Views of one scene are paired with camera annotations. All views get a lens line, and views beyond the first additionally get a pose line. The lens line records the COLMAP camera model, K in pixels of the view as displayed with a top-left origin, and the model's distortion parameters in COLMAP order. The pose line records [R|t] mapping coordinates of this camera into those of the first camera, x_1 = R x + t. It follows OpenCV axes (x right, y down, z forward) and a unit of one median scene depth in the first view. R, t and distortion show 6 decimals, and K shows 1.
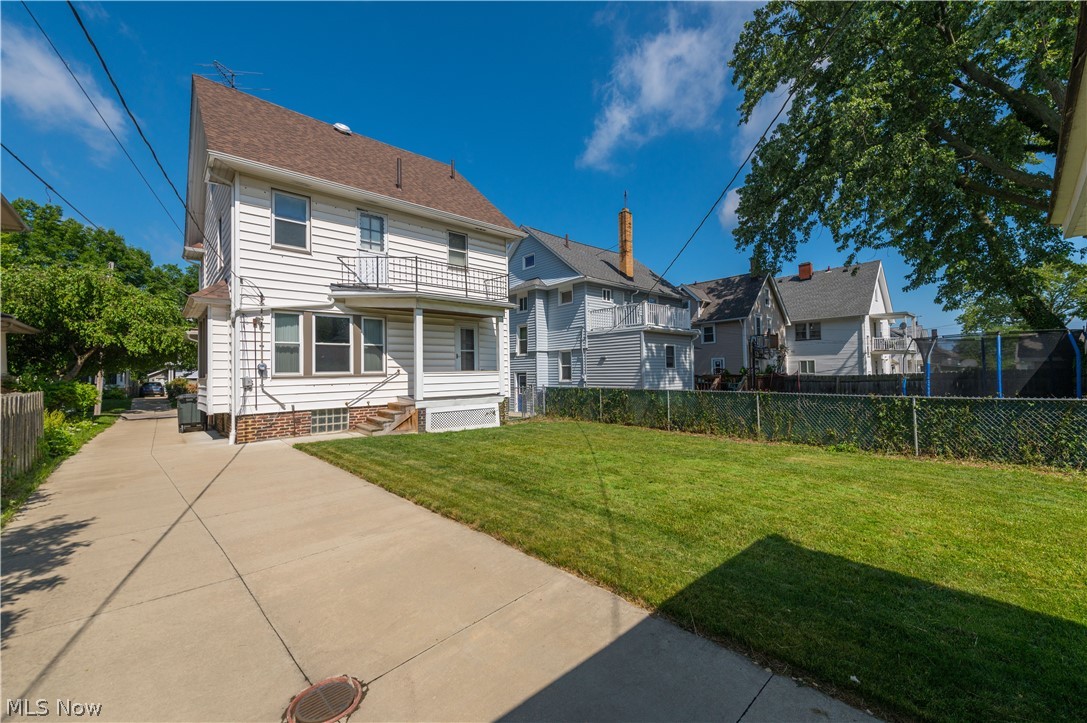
lens RADIAL K [[425.4, 0, 557.7], [0, 425.4, 360.6], [0, 0, 1]] dist [0.012983, -0.003303]
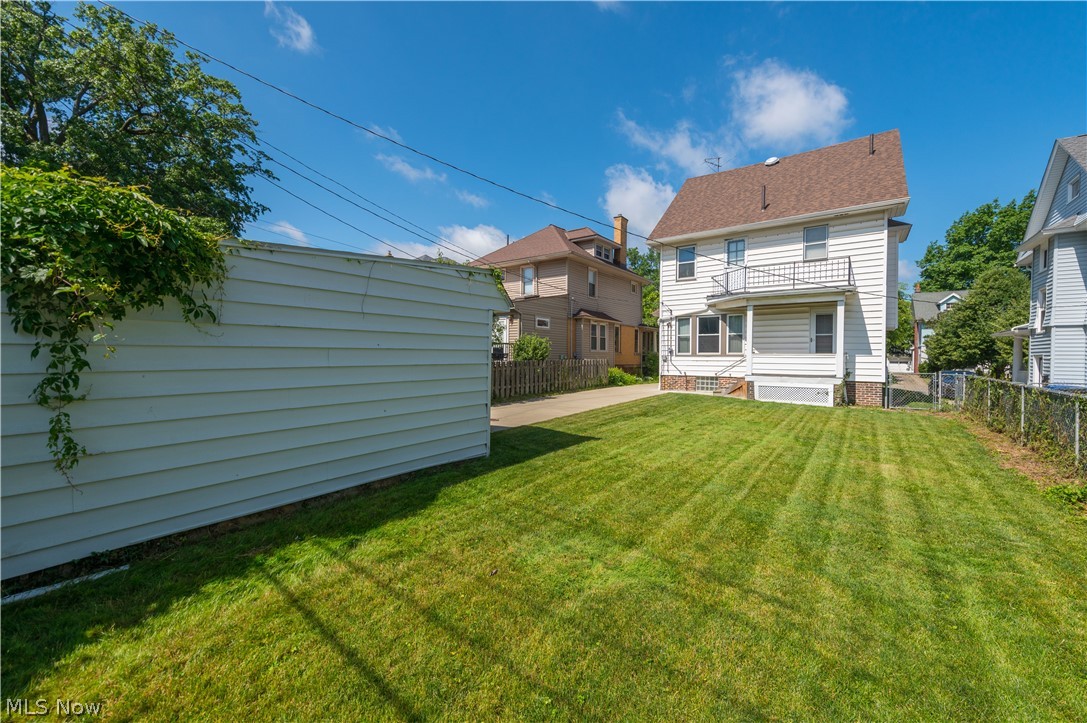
lens RADIAL K [[425.4, 0, 557.7], [0, 425.4, 360.6], [0, 0, 1]] dist [0.012983, -0.003303]
pose [[0.201915, 0.031576, -0.978894, 0.840851], [0.017266, 0.999210, 0.035793, -0.009412], [0.979251, -0.024129, 0.201210, 0.144818]]
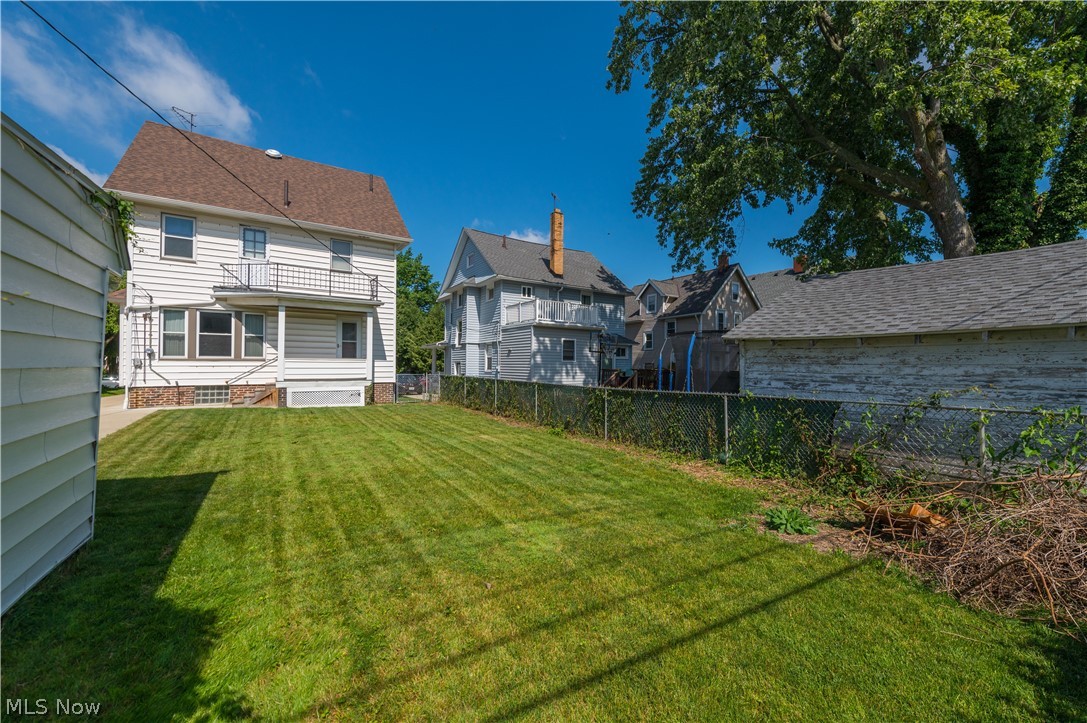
lens RADIAL K [[428.0, 0, 557.7], [0, 428.0, 359.8], [0, 0, 1]] dist [0.020343, -0.006632]
pose [[0.987006, 0.022525, -0.159097, 0.644196], [-0.020178, 0.999663, 0.016356, -0.004090], [0.159411, -0.012933, 0.987128, -0.093364]]
